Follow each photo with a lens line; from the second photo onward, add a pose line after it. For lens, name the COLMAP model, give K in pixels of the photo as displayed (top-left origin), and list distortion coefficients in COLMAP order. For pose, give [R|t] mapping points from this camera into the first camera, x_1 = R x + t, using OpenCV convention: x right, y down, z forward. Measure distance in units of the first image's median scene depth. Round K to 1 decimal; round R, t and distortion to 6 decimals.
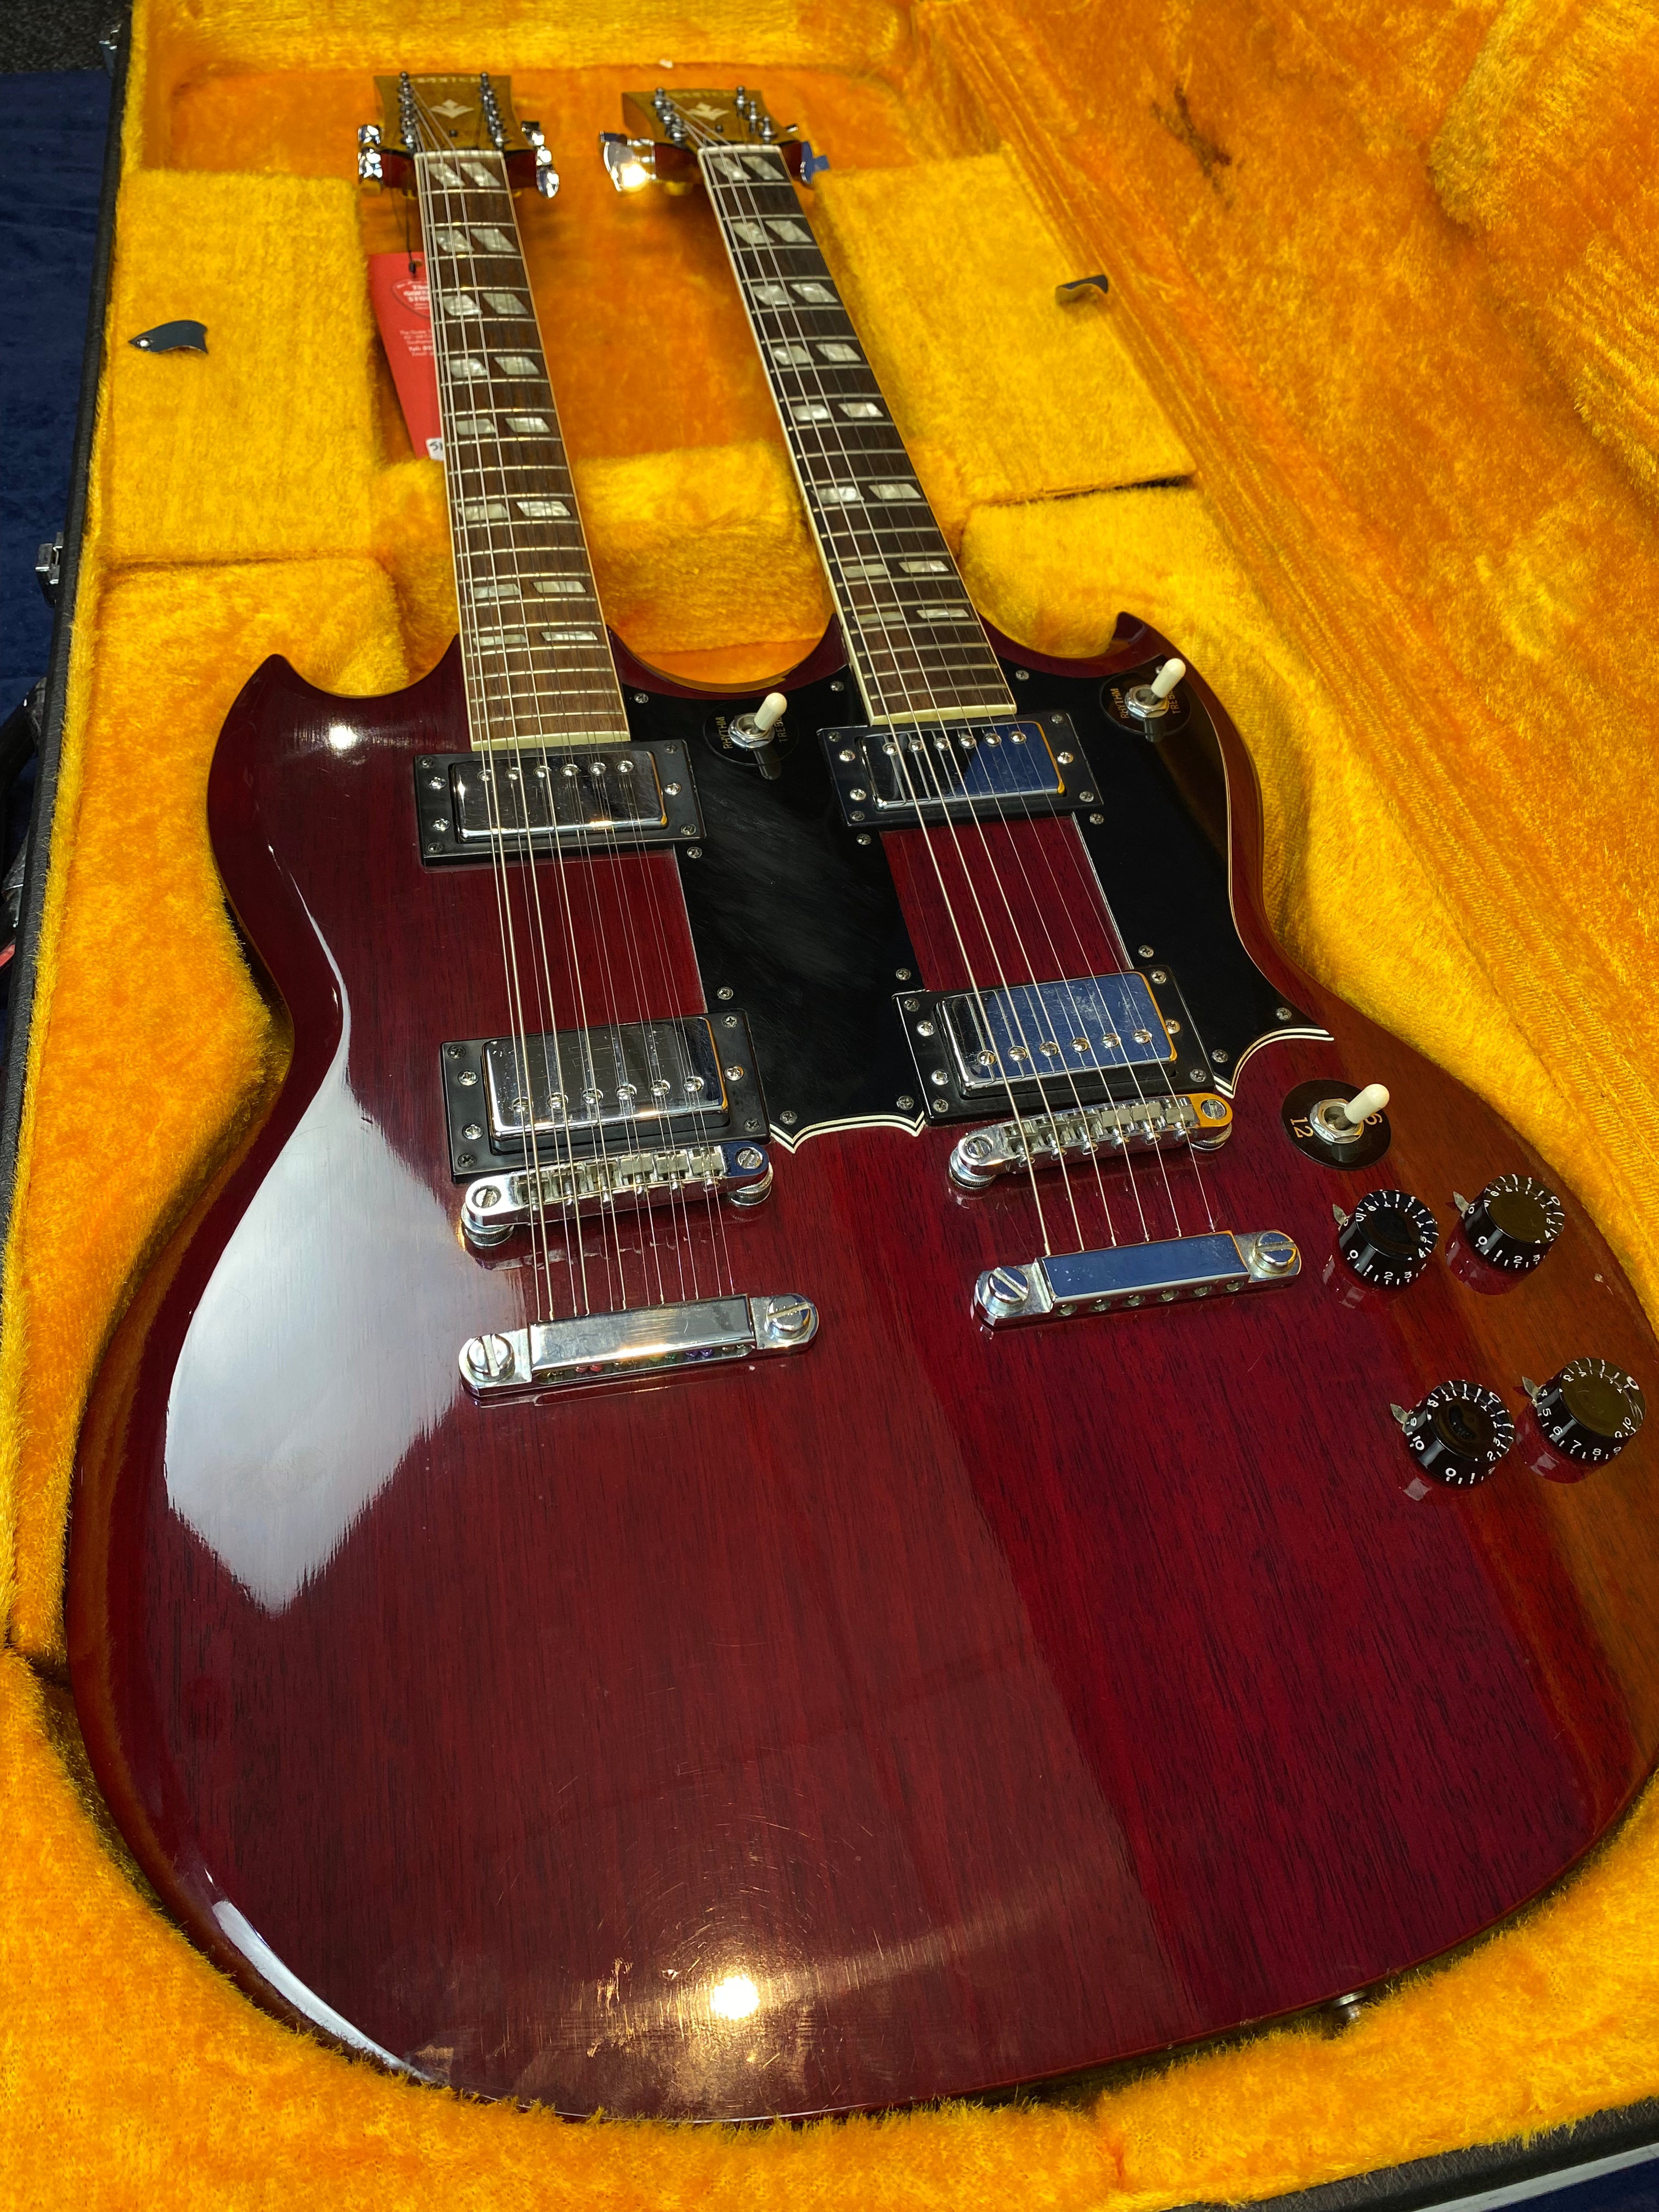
lens RADIAL K [[1652.7, 0, 831.3], [0, 1652.7, 1100.0], [0, 0, 1]] dist [0.021677, -0.031506]
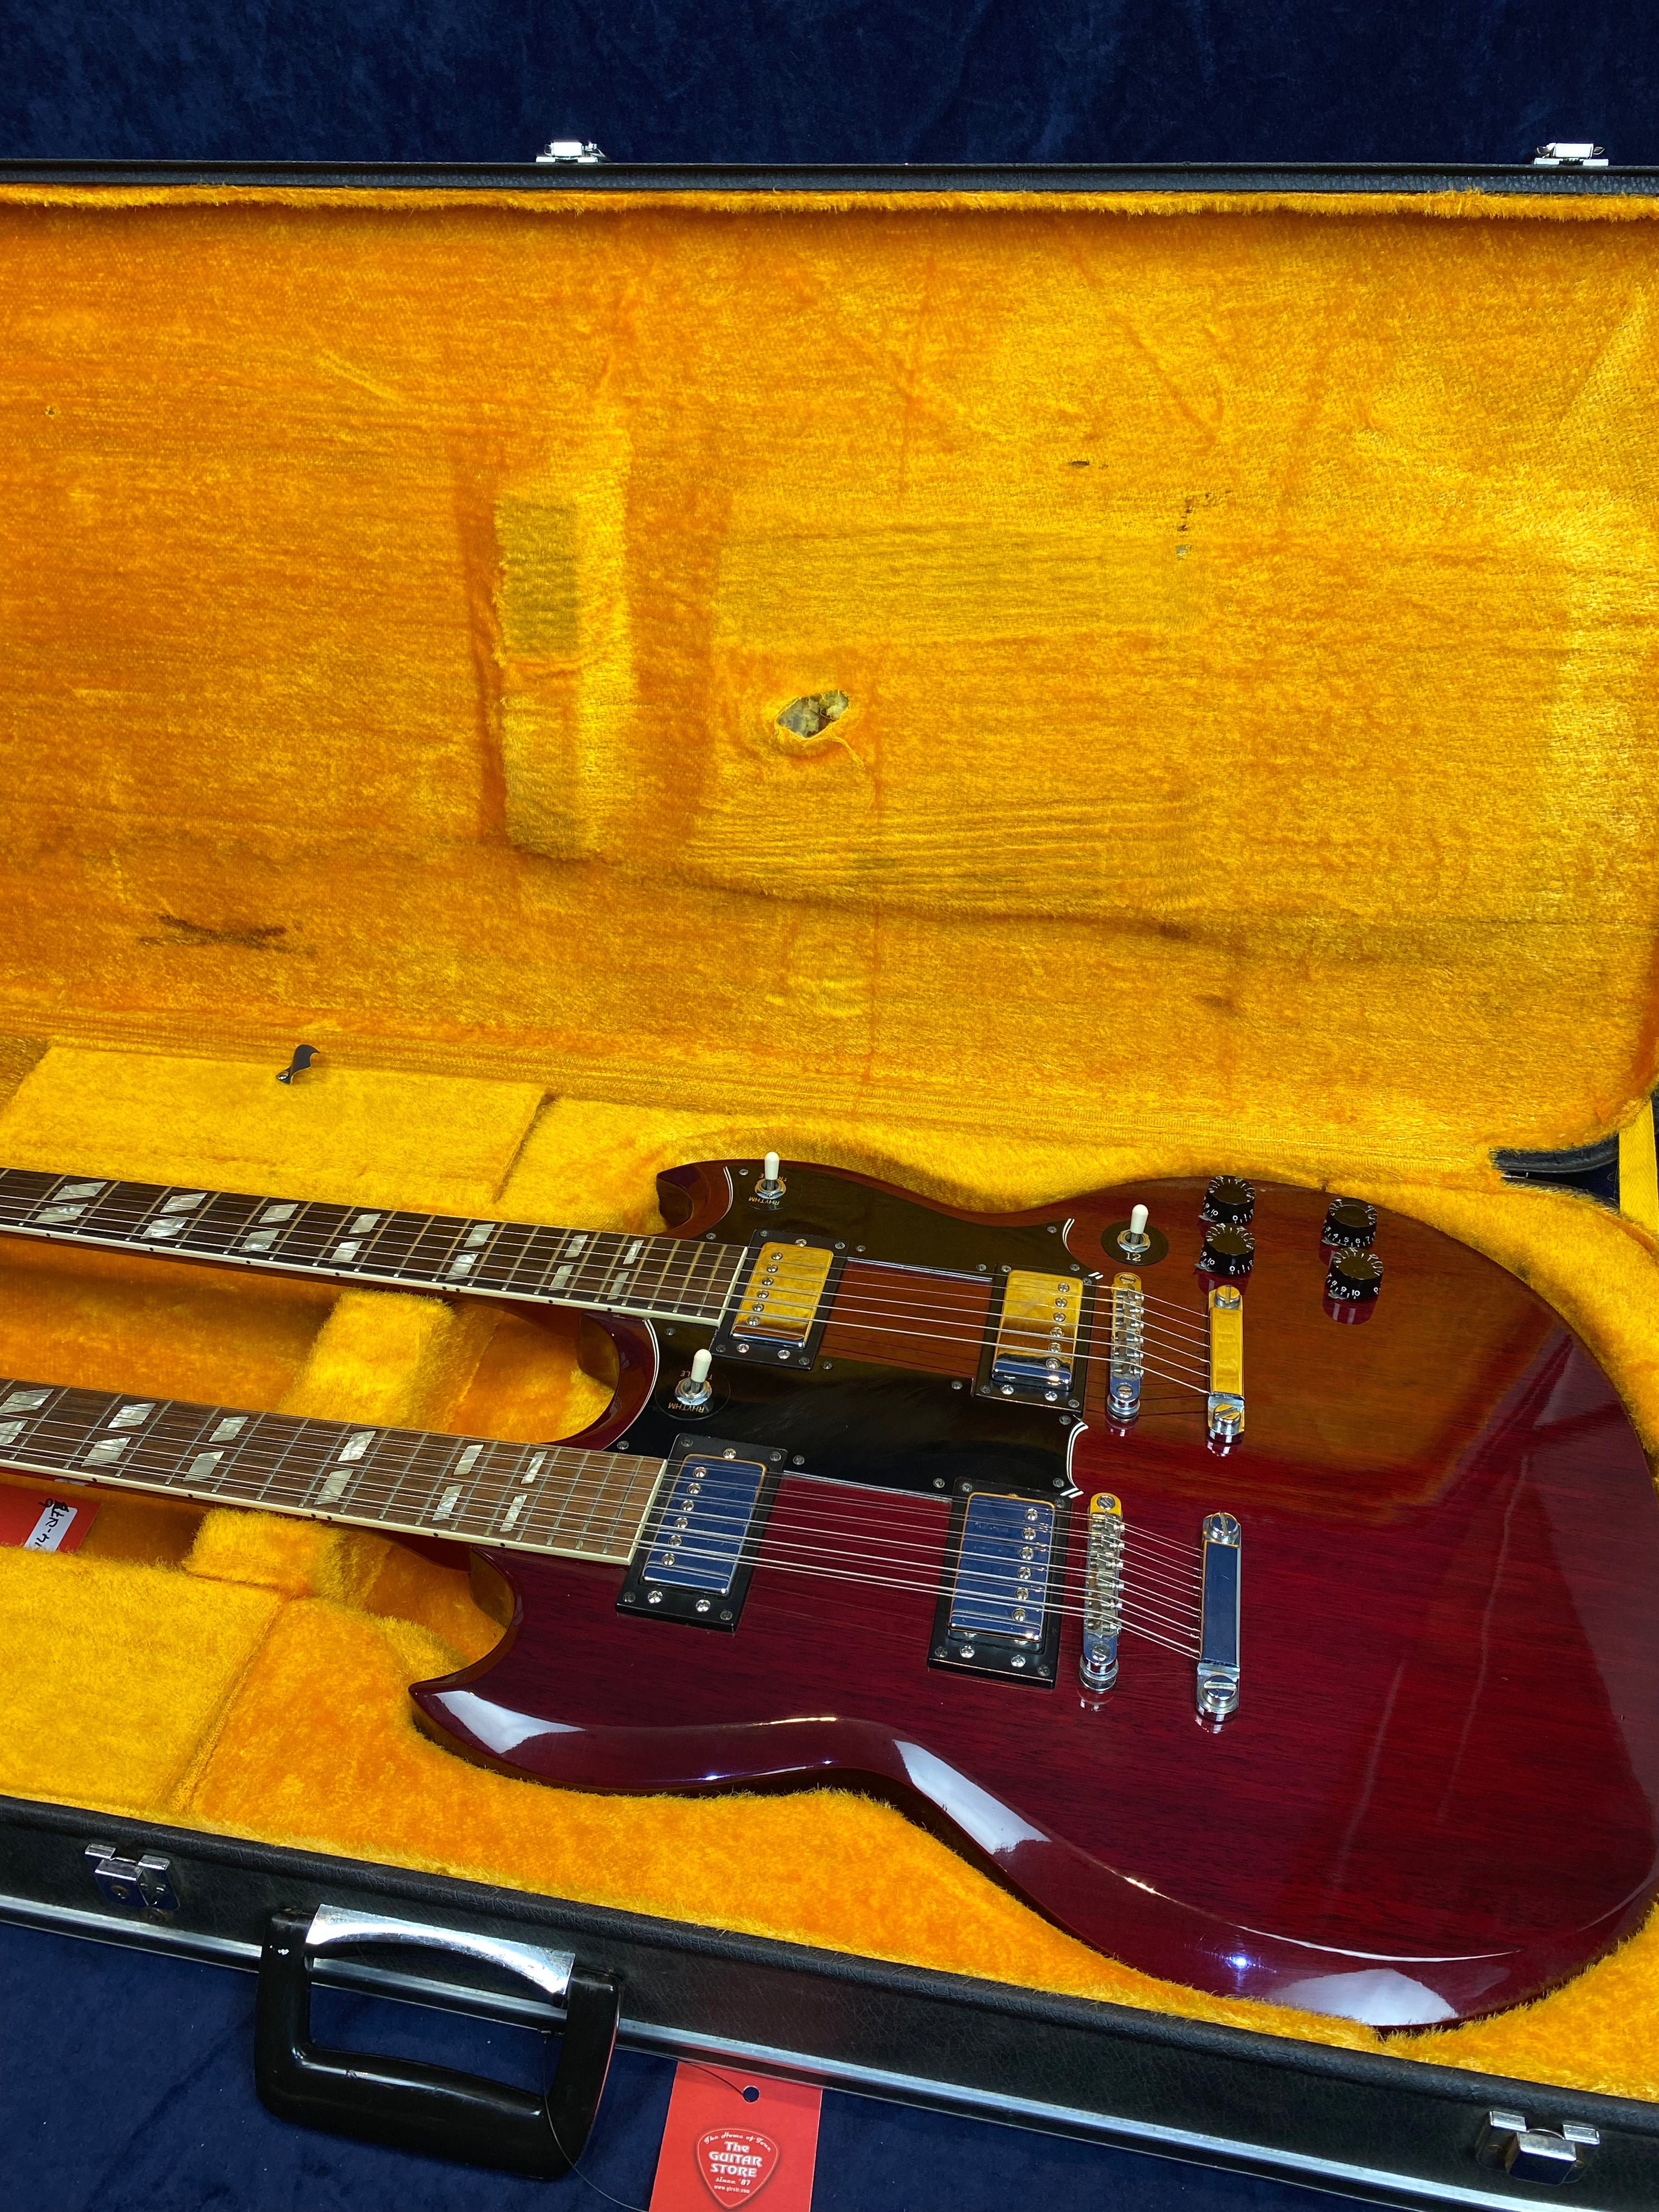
lens RADIAL K [[1666.2, 0, 833.8], [0, 1666.2, 1106.6], [0, 0, 1]] dist [0.009474, -0.011585]
pose [[0.387706, -0.602442, 0.697673, -0.665371], [0.759773, 0.637424, 0.128202, -0.386467], [-0.521947, 0.480369, 0.704852, -0.053417]]
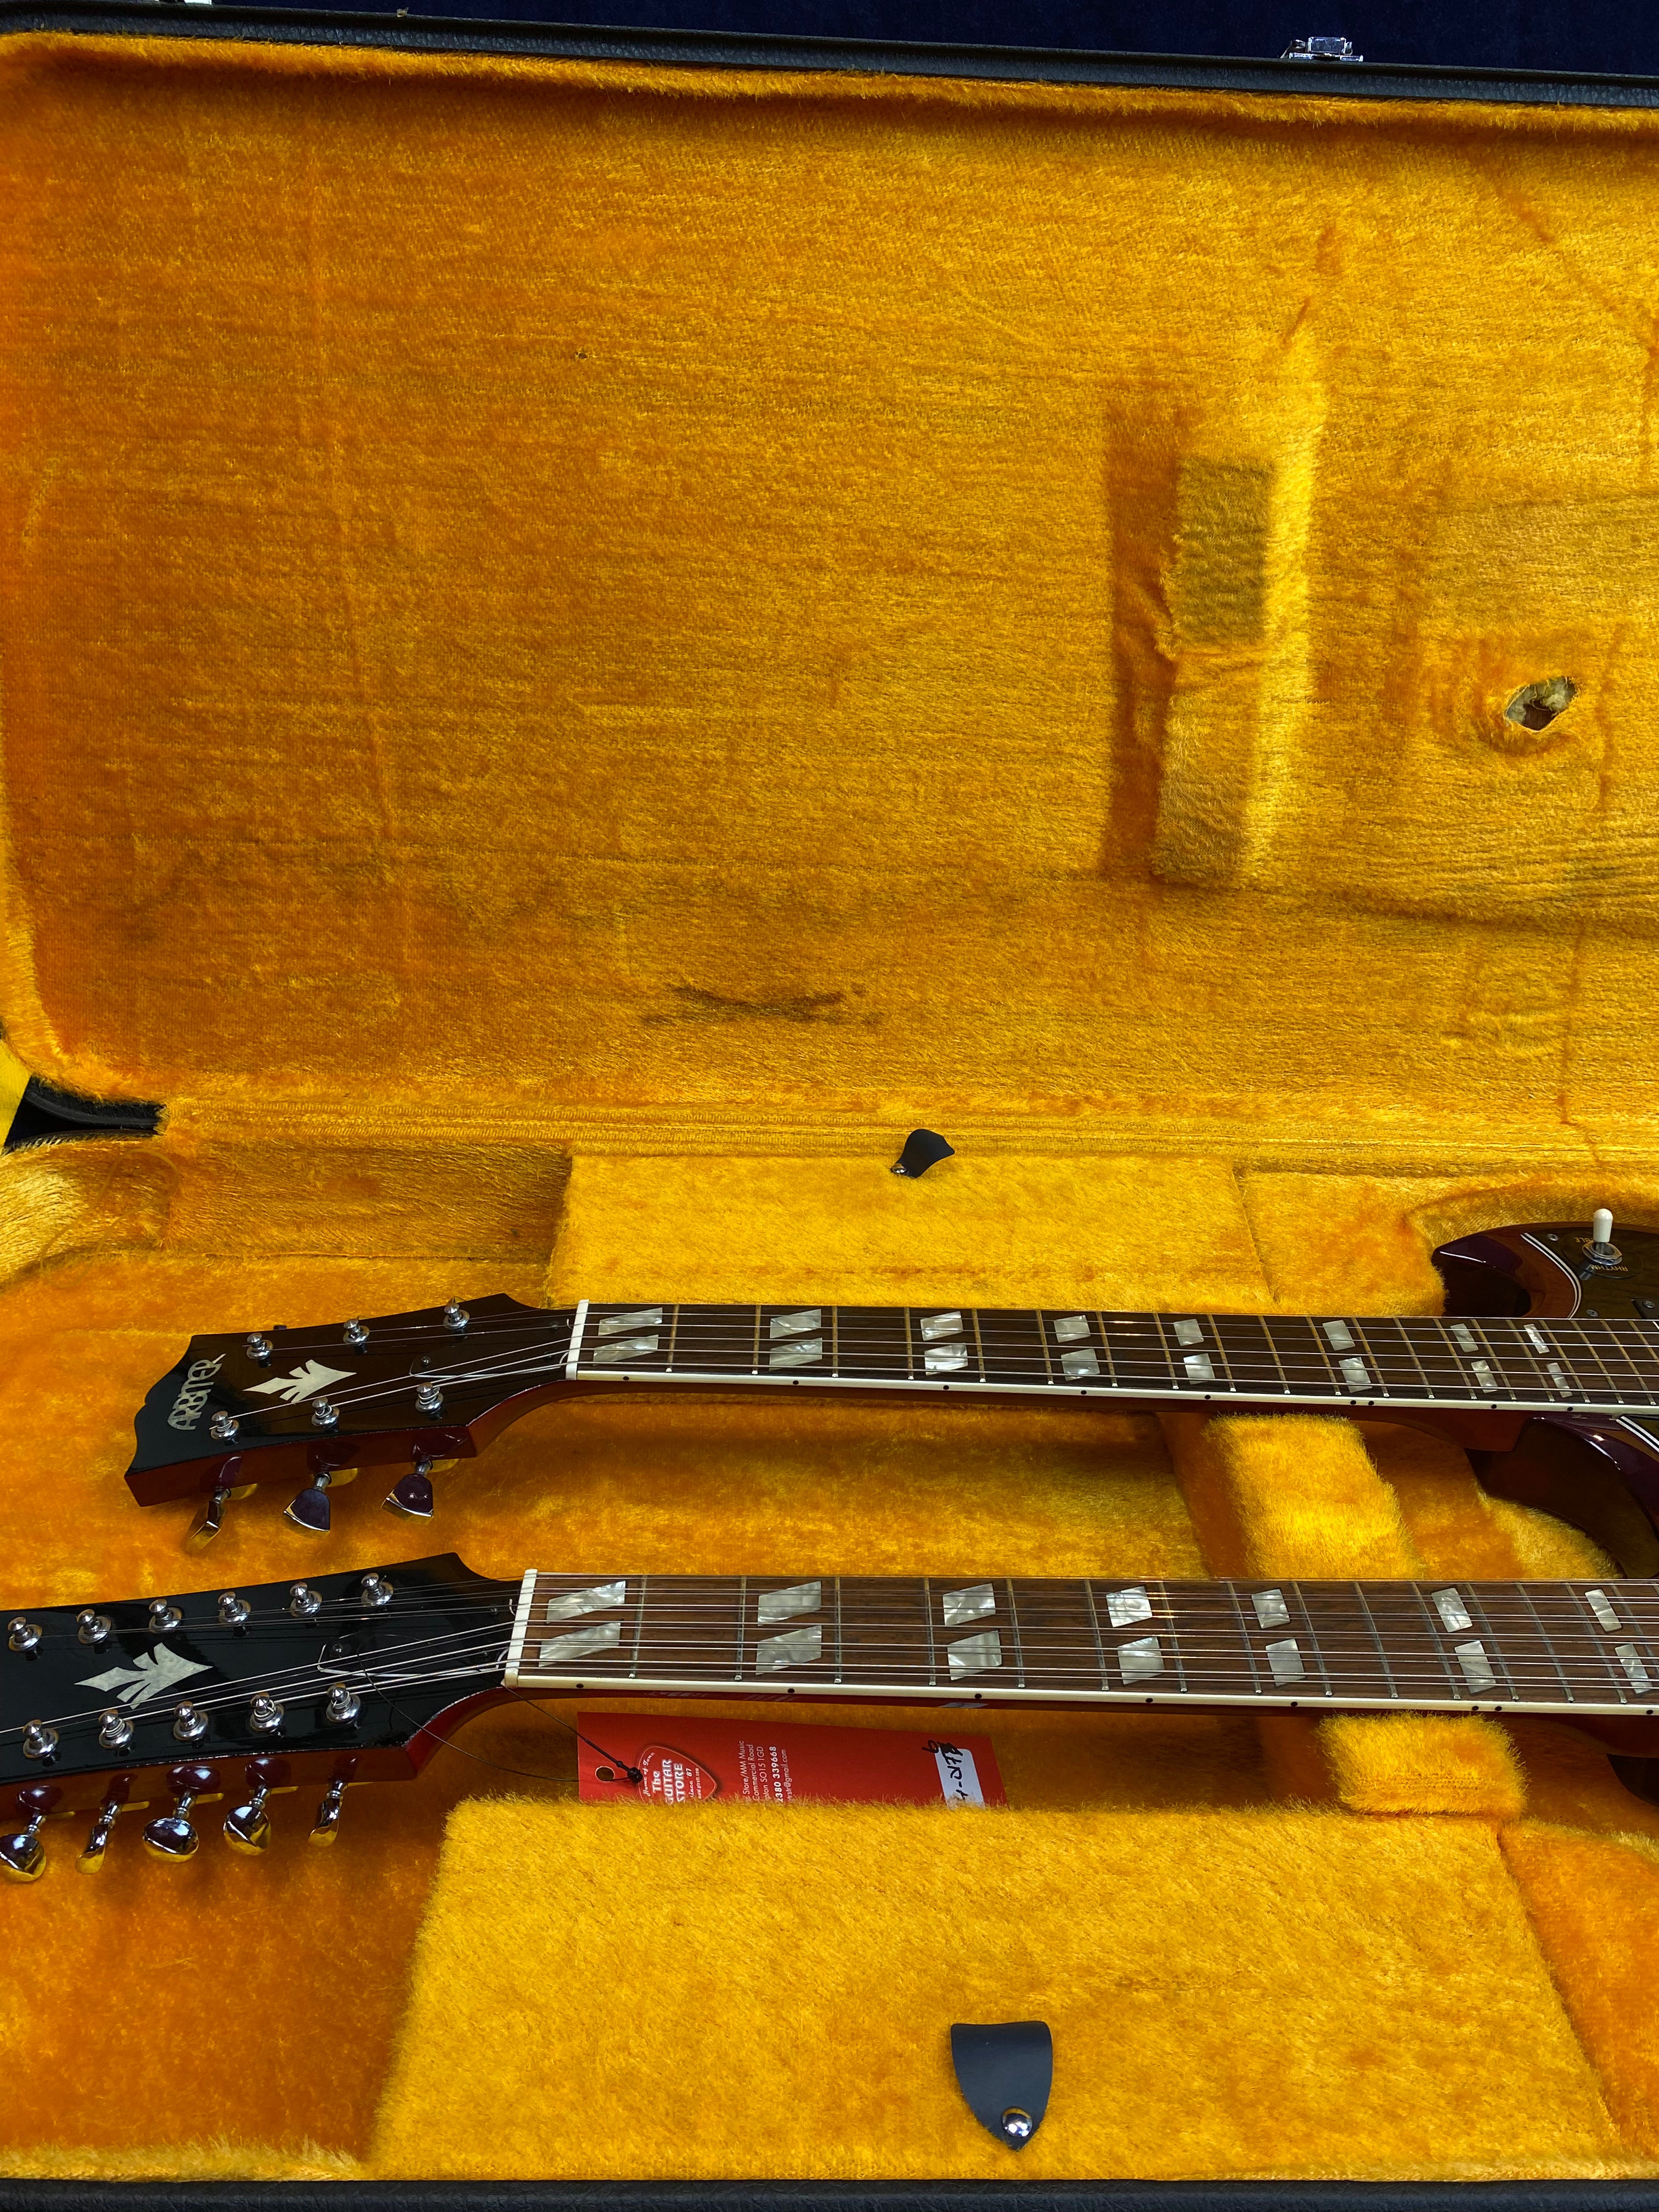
lens RADIAL K [[1671.3, 0, 829.0], [0, 1671.3, 1114.8], [0, 0, 1]] dist [0.025457, -0.034469]
pose [[0.191541, -0.565847, 0.801954, -0.745254], [0.767319, 0.595812, 0.237128, -0.915074], [-0.611992, 0.569934, 0.548307, 0.569958]]
